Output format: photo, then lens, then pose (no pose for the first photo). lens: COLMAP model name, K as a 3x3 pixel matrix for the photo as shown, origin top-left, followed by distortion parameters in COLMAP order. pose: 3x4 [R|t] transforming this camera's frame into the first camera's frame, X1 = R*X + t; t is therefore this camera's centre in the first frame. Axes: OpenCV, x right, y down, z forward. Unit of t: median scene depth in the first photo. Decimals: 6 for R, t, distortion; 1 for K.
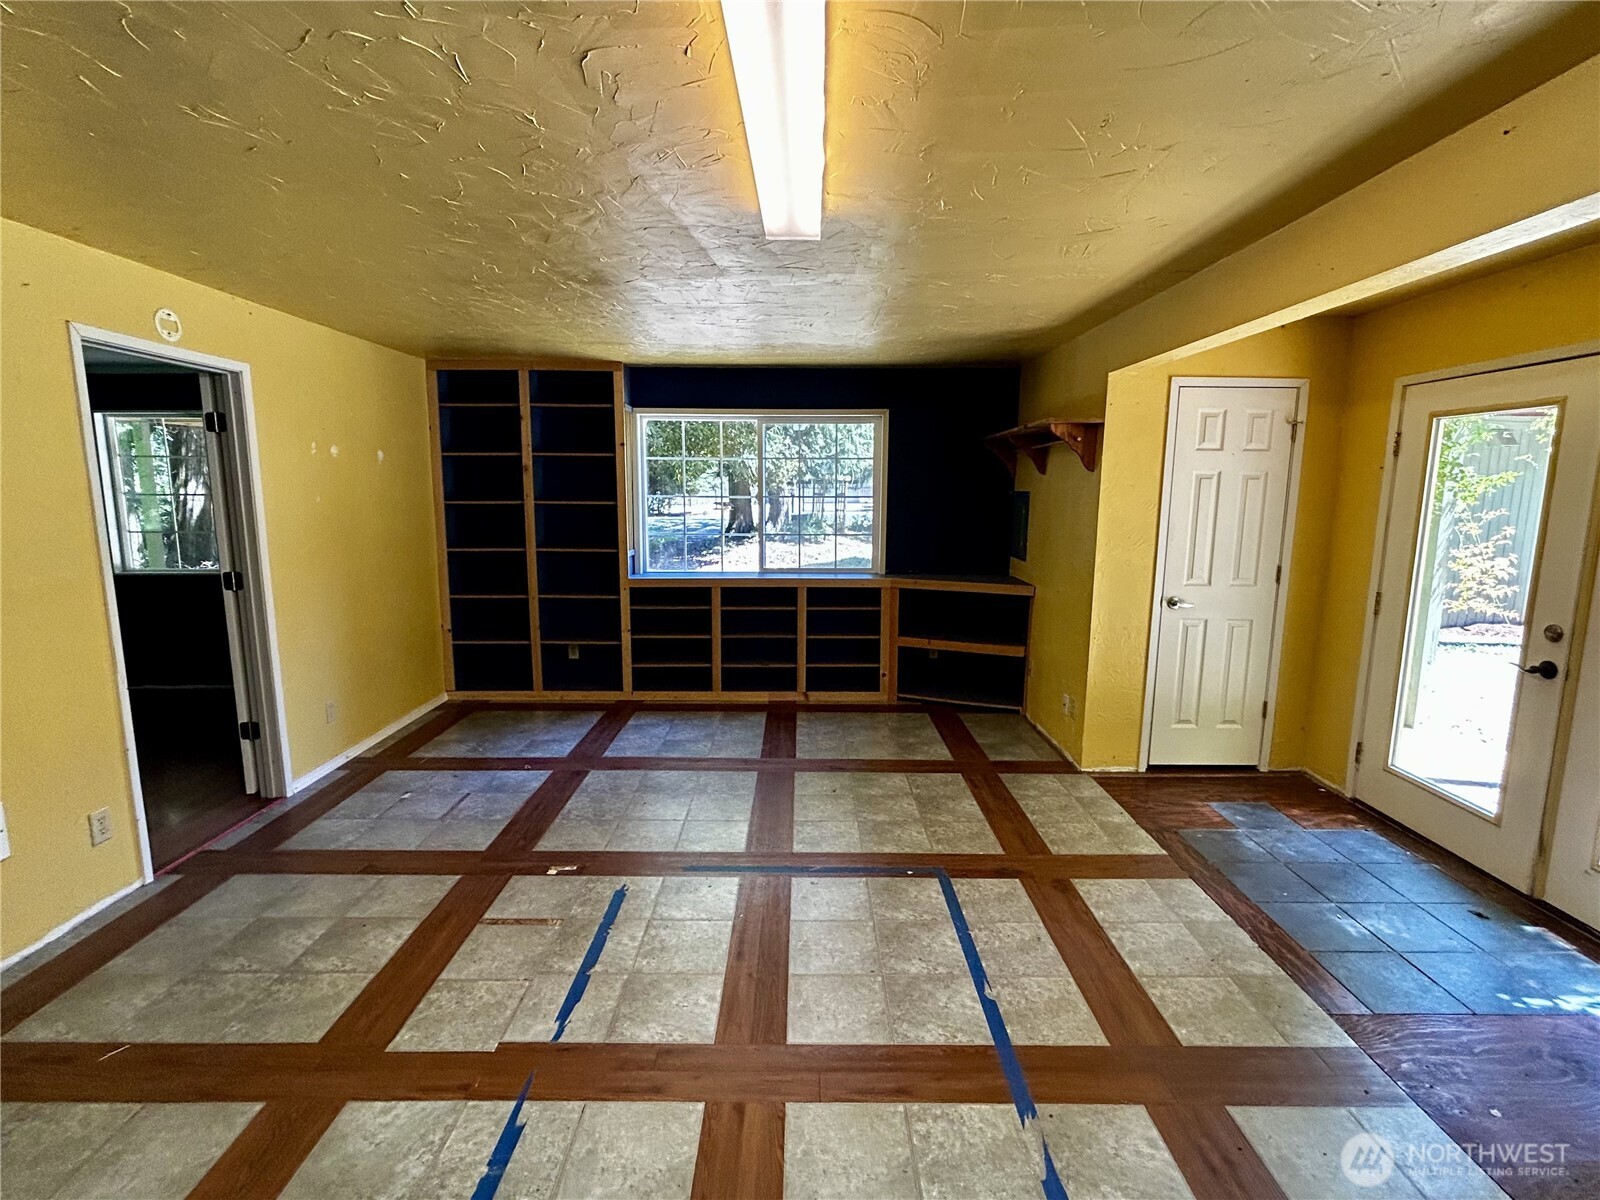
lens RADIAL K [[765.9, 0, 792.7], [0, 765.9, 596.9], [0, 0, 1]] dist [0.002342, -0.000139]
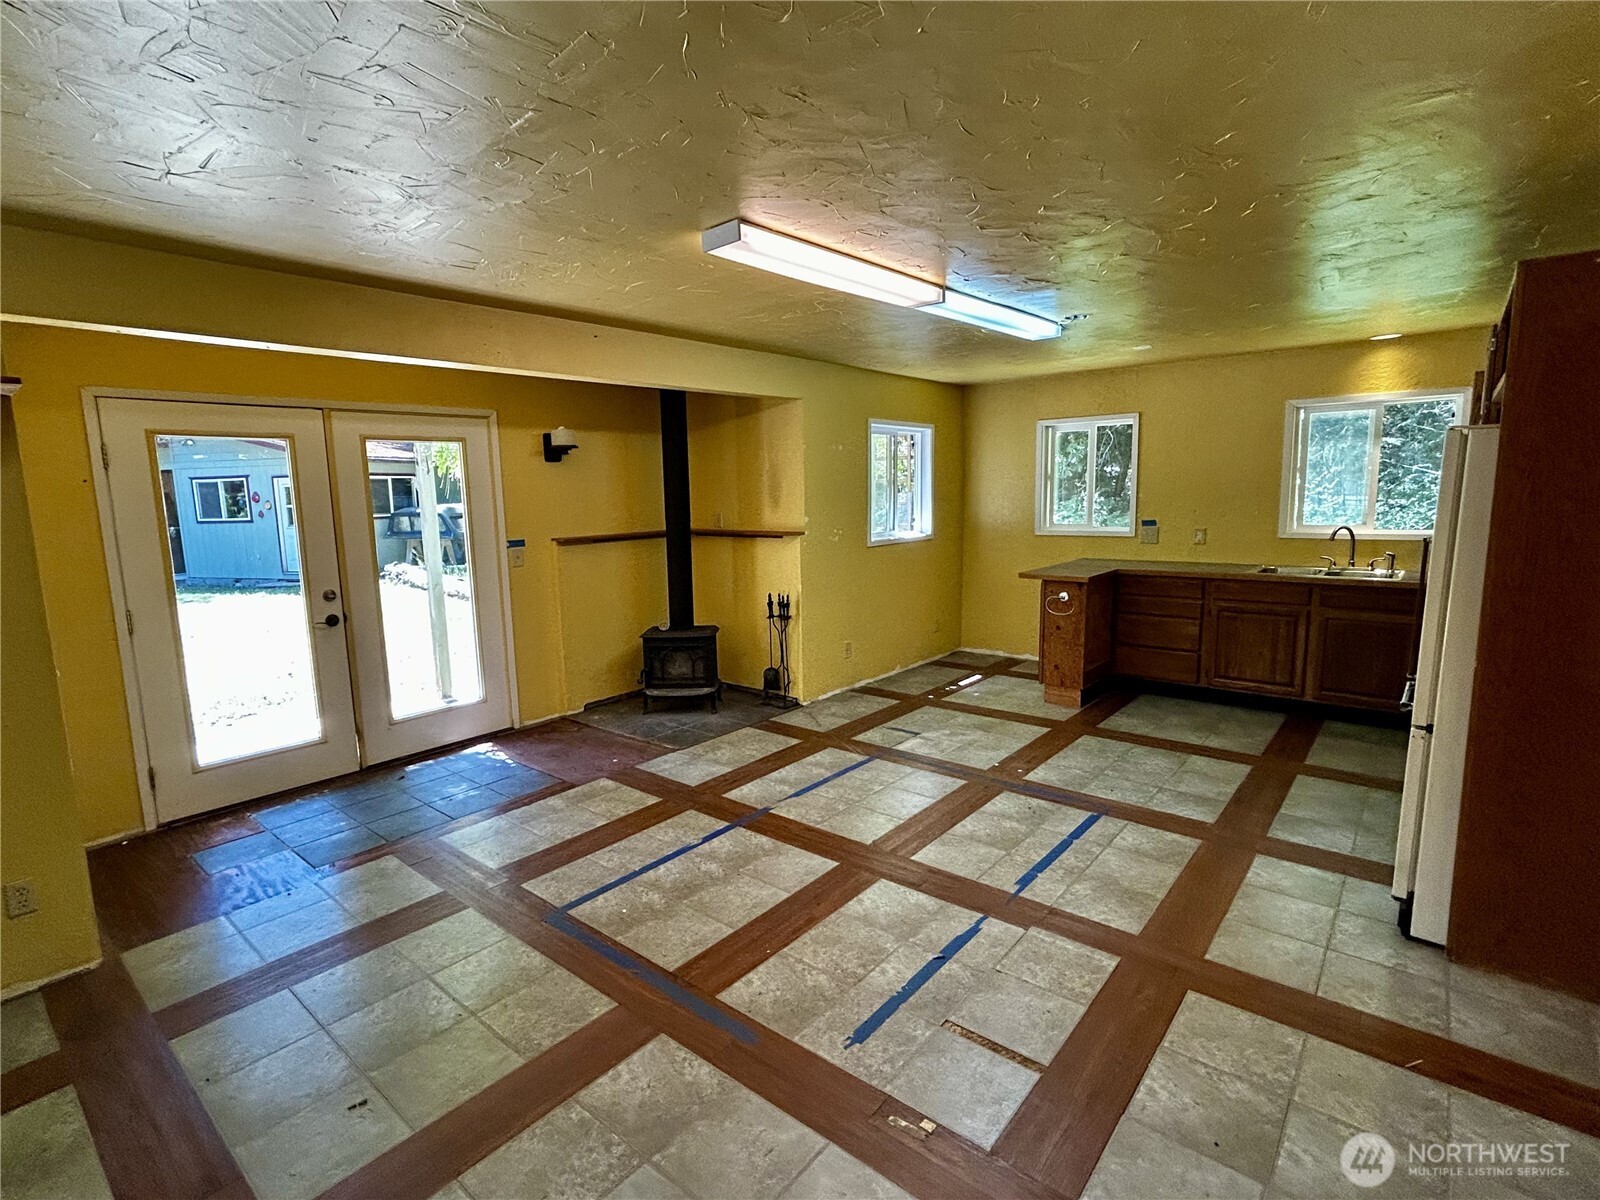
lens RADIAL K [[765.9, 0, 809.0], [0, 765.9, 597.8], [0, 0, 1]] dist [0.002342, -0.000139]
pose [[-0.782600, -0.073210, 0.618204, -0.783955], [0.112981, 0.959866, 0.256697, -0.273045], [-0.612186, 0.270737, -0.742920, 1.875307]]
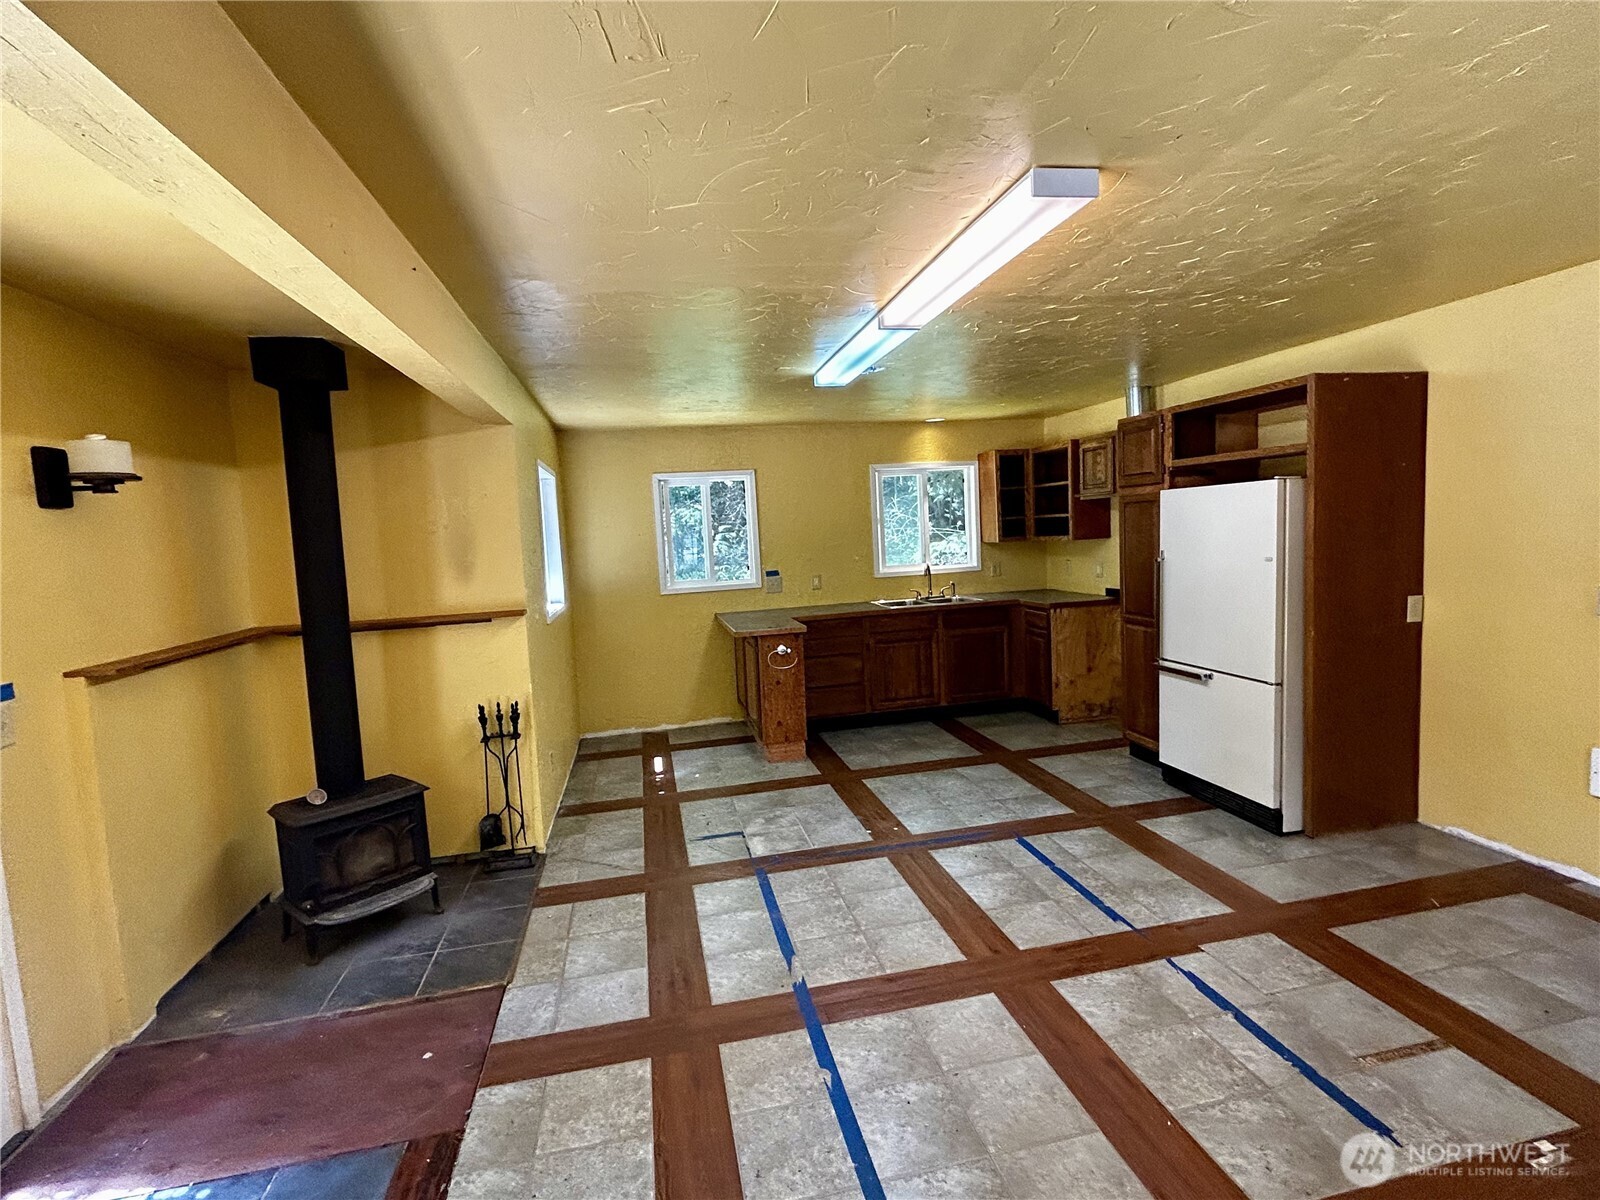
lens RADIAL K [[765.9, 0, 804.4], [0, 765.9, 594.6], [0, 0, 1]] dist [0.002342, -0.000139]
pose [[-0.974187, 0.069783, -0.214687, 0.456314], [0.019273, 0.973259, 0.228901, -0.269170], [0.224920, 0.218854, -0.949481, 1.806464]]
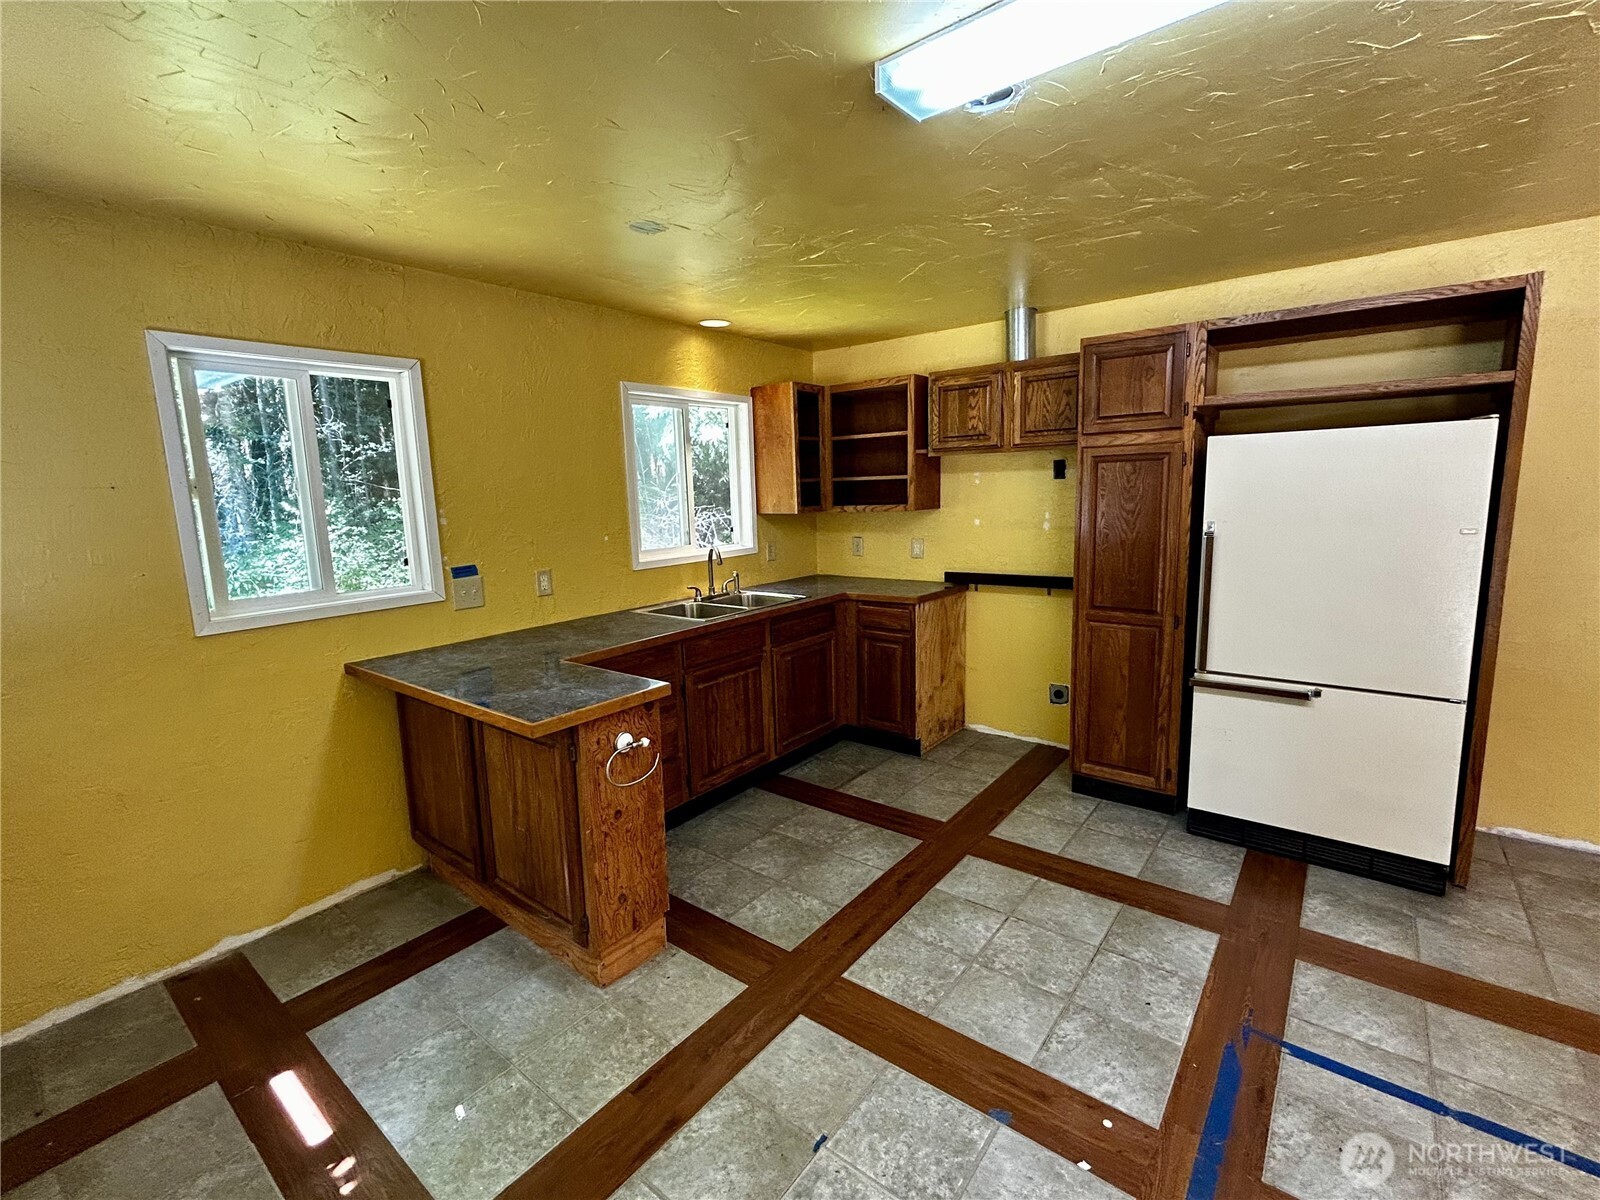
lens RADIAL K [[710.9, 0, 802.2], [0, 710.9, 594.8], [0, 0, 1]] dist [-0.001508, 0.000023]
pose [[-0.617202, 0.136802, -0.774820, 0.616804], [-0.087271, 0.966789, 0.240214, -0.039358], [0.781950, 0.215880, -0.584765, 0.387068]]
